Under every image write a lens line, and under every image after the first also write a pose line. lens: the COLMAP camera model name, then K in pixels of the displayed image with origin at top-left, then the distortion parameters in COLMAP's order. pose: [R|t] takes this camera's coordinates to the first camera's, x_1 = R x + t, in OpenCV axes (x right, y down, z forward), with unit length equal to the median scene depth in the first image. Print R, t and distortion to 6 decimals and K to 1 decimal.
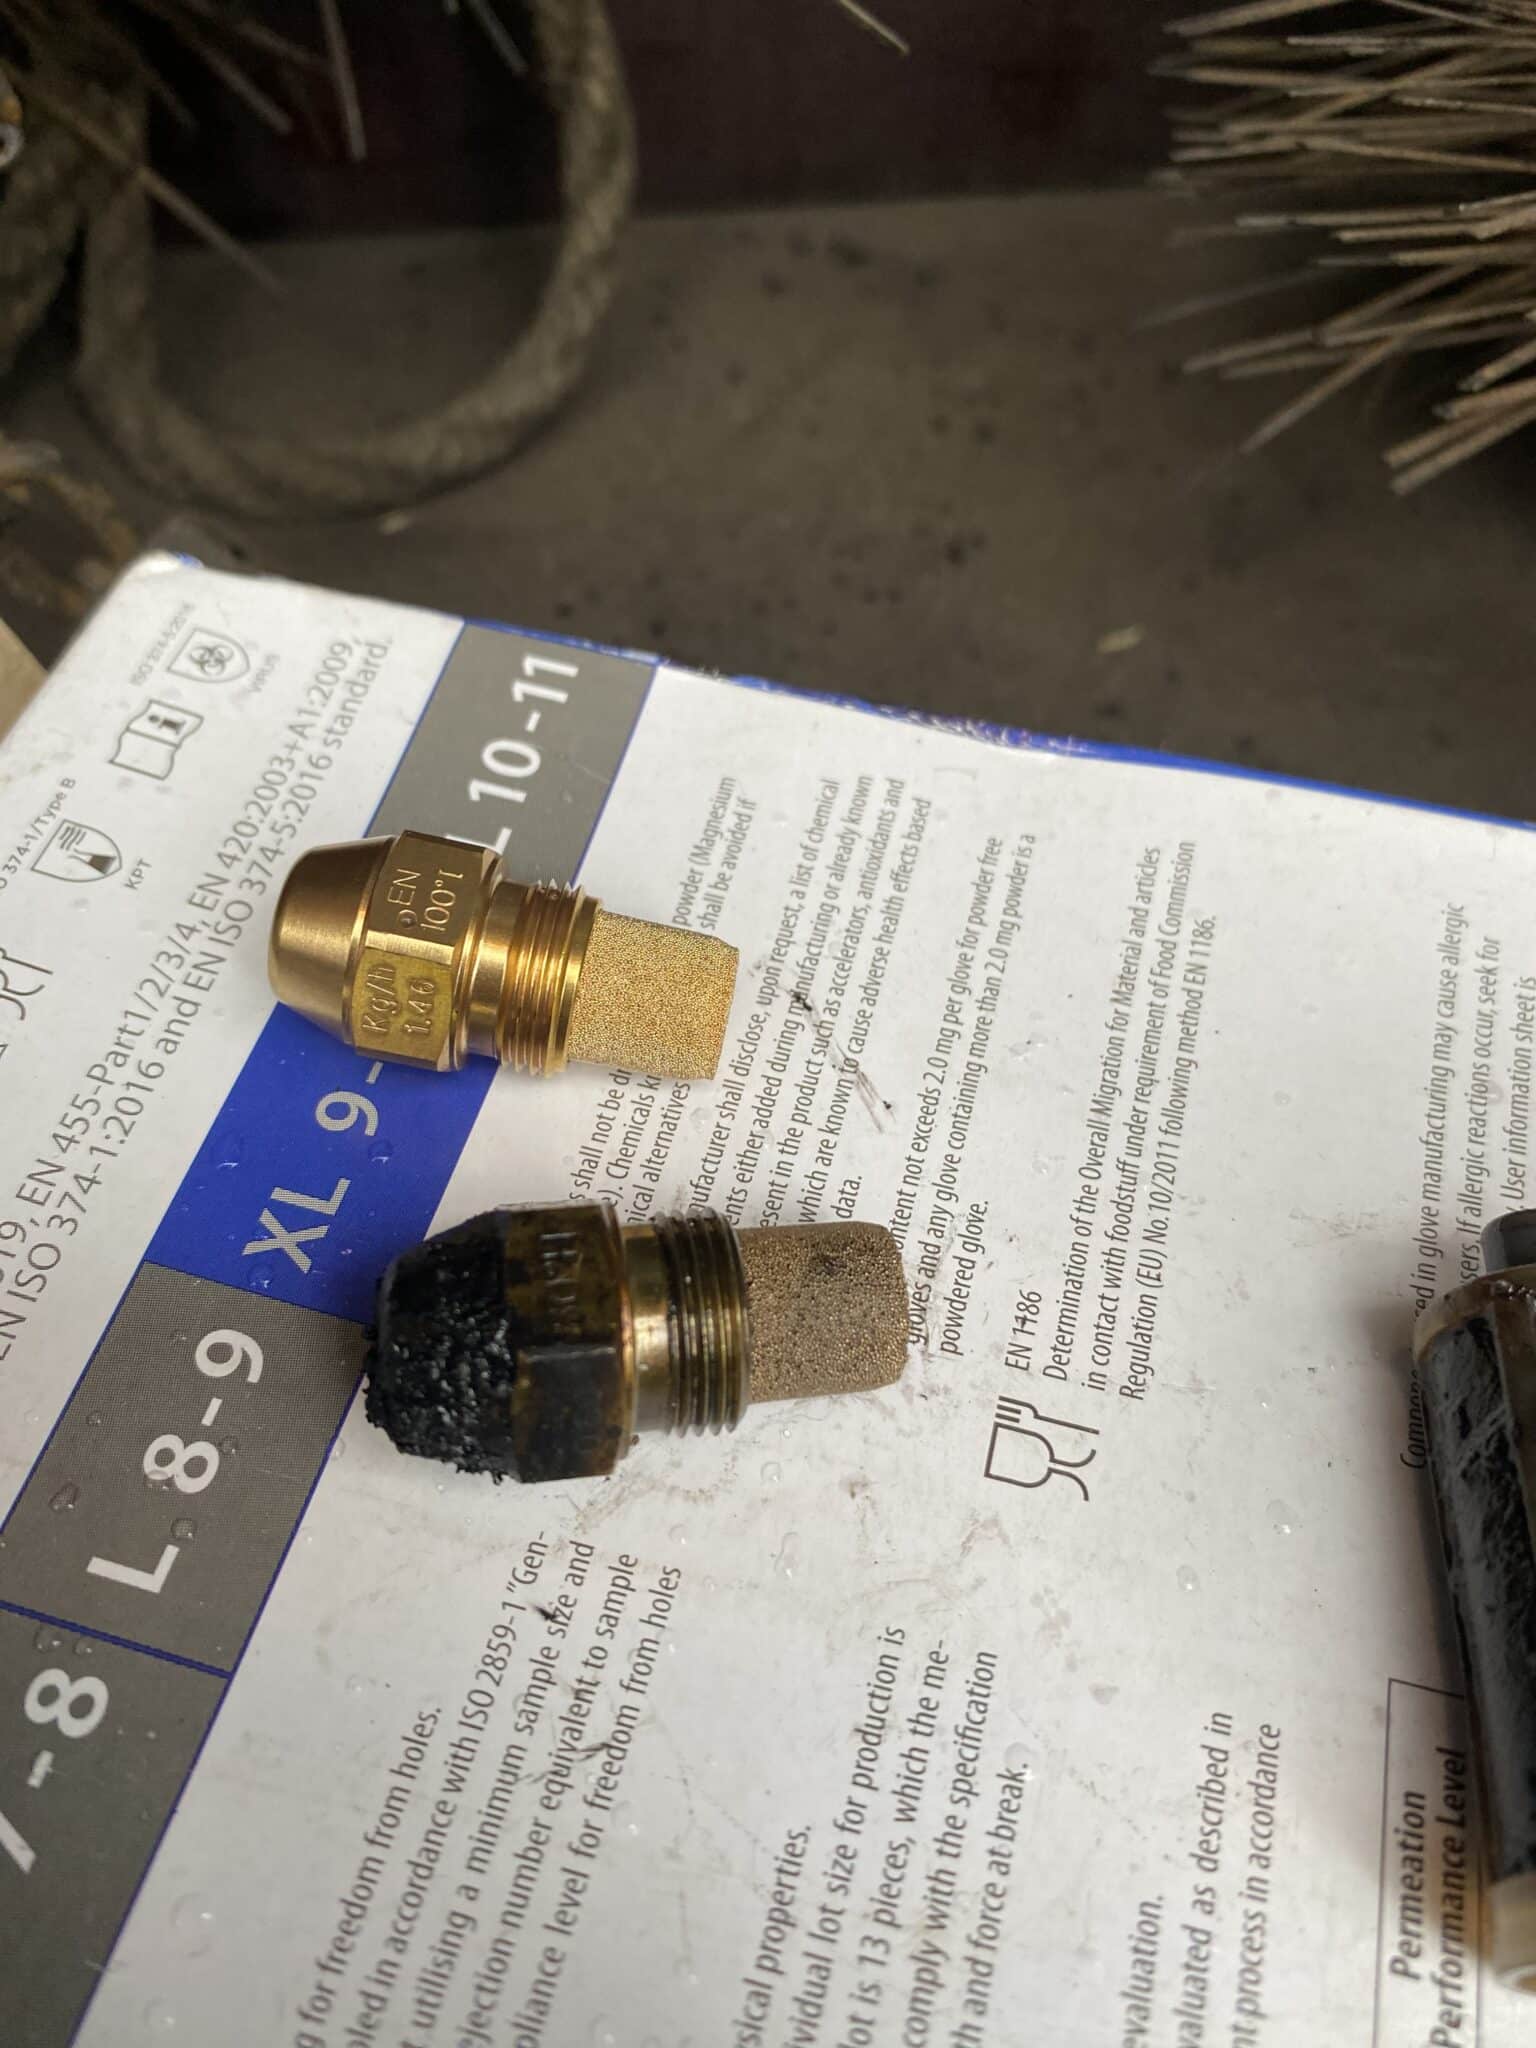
lens RADIAL K [[1496.1, 0, 768.0], [0, 1496.1, 1024.0], [0, 0, 1]] dist [0.047678, -0.125152]
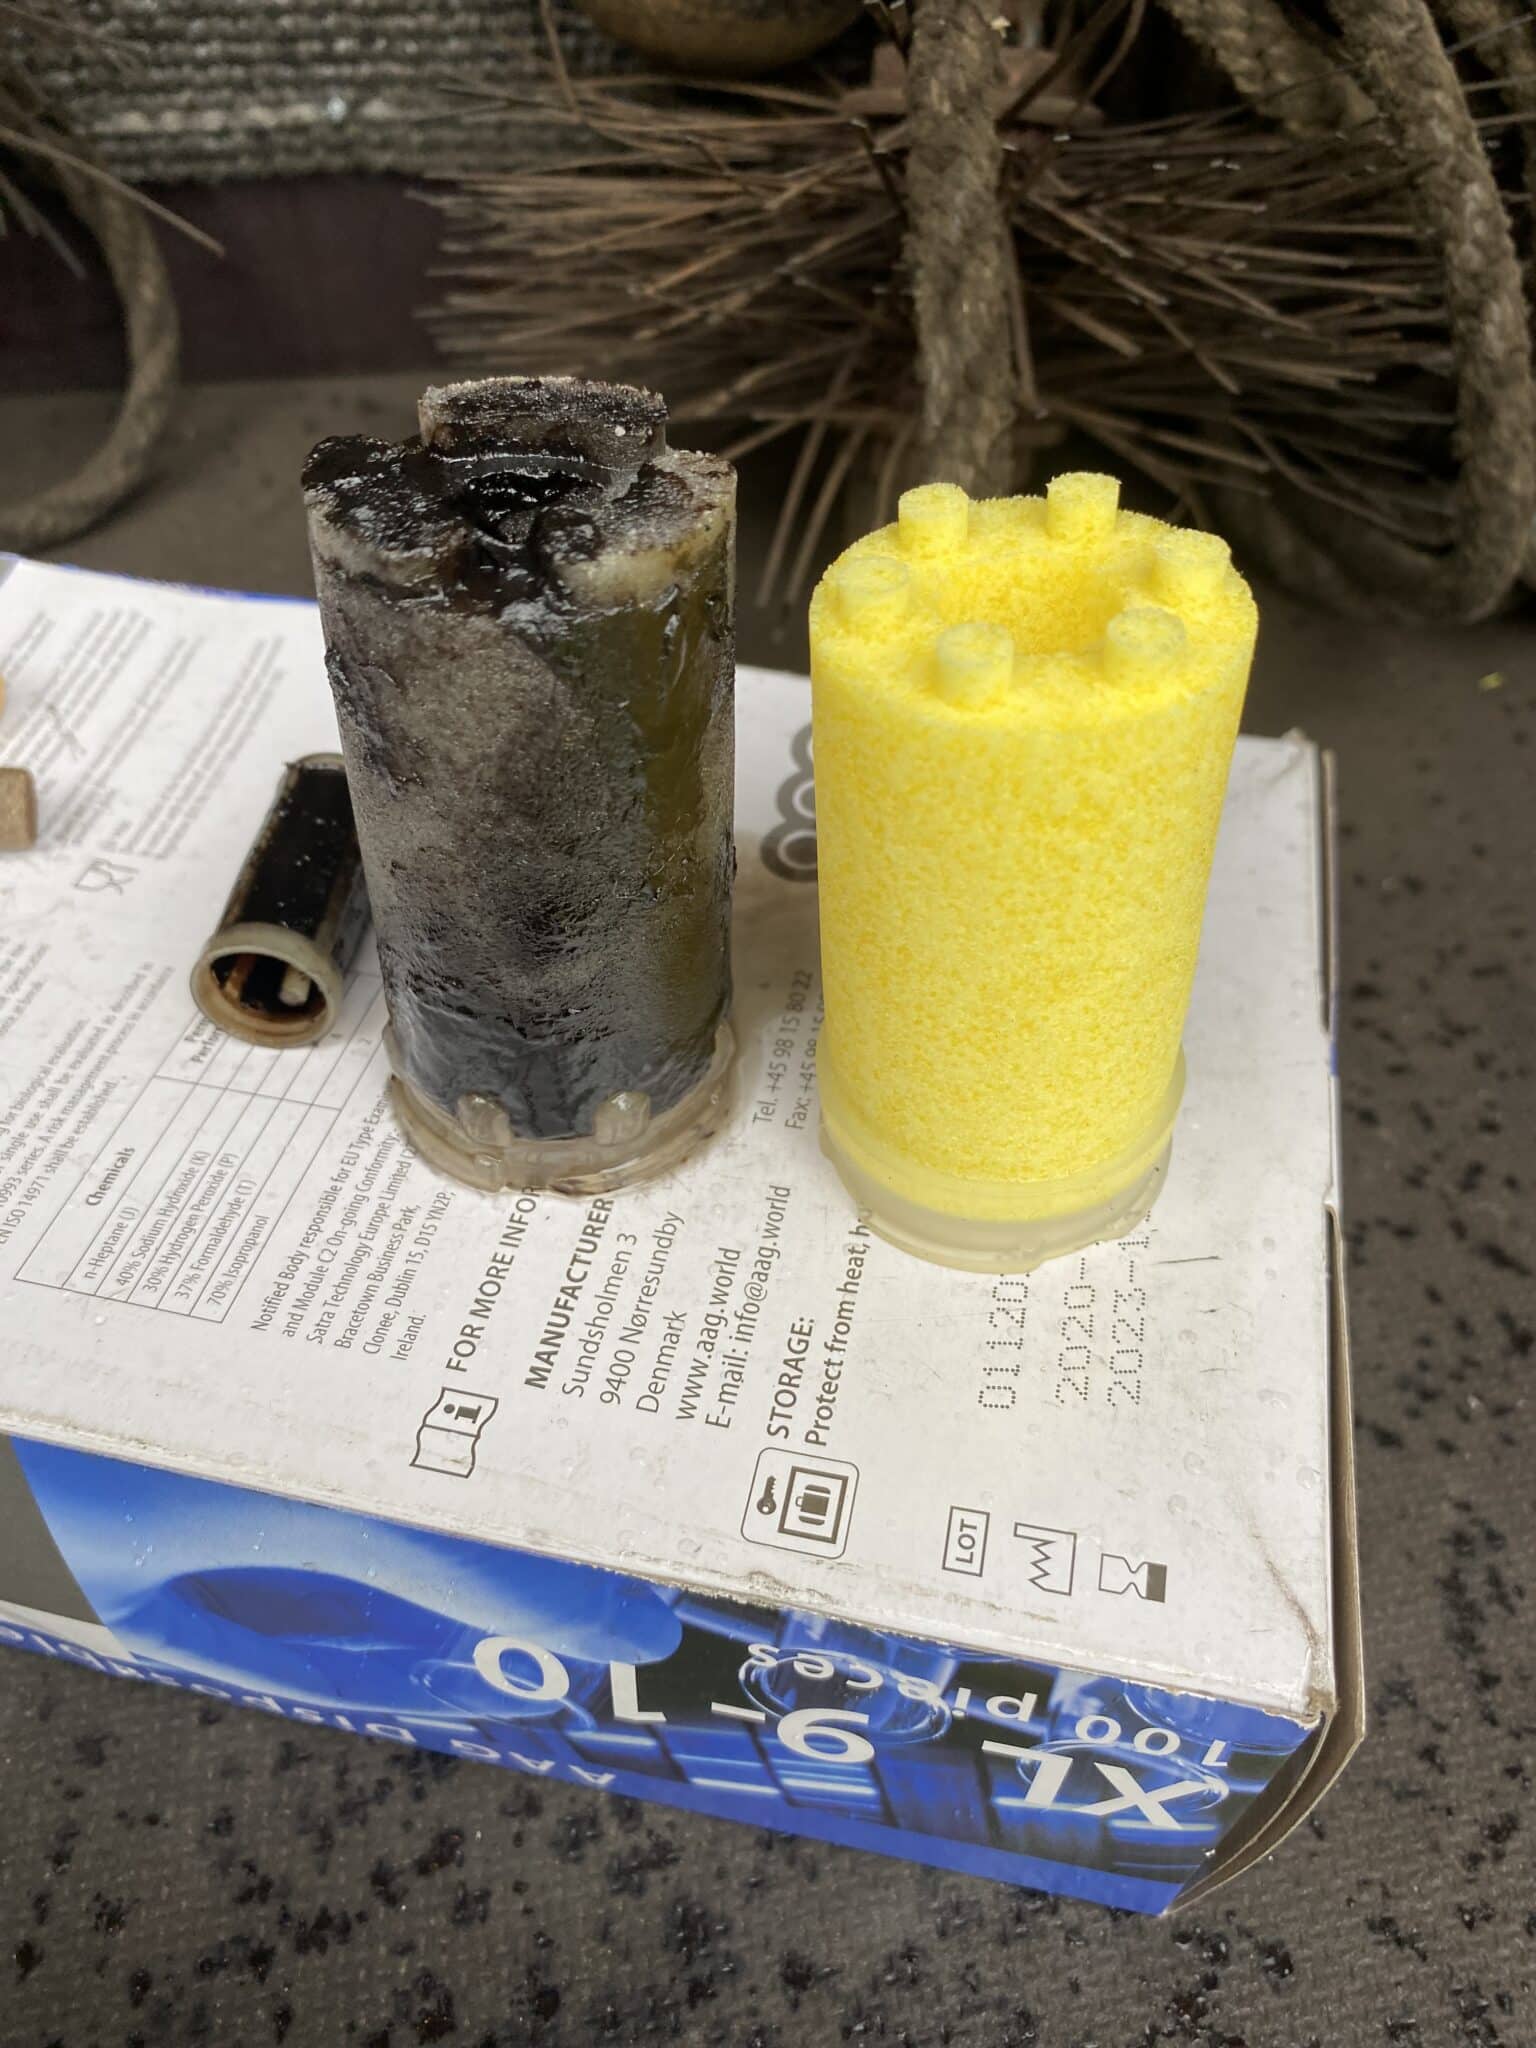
lens RADIAL K [[1574.7, 0, 750.4], [0, 1574.7, 993.1], [0, 0, 1]] dist [0.022335, -0.050350]
pose [[0.998882, -0.018598, 0.043465, 0.743947], [0.025615, 0.985635, -0.166935, 0.636550], [-0.039736, 0.167861, 0.985009, -0.846909]]
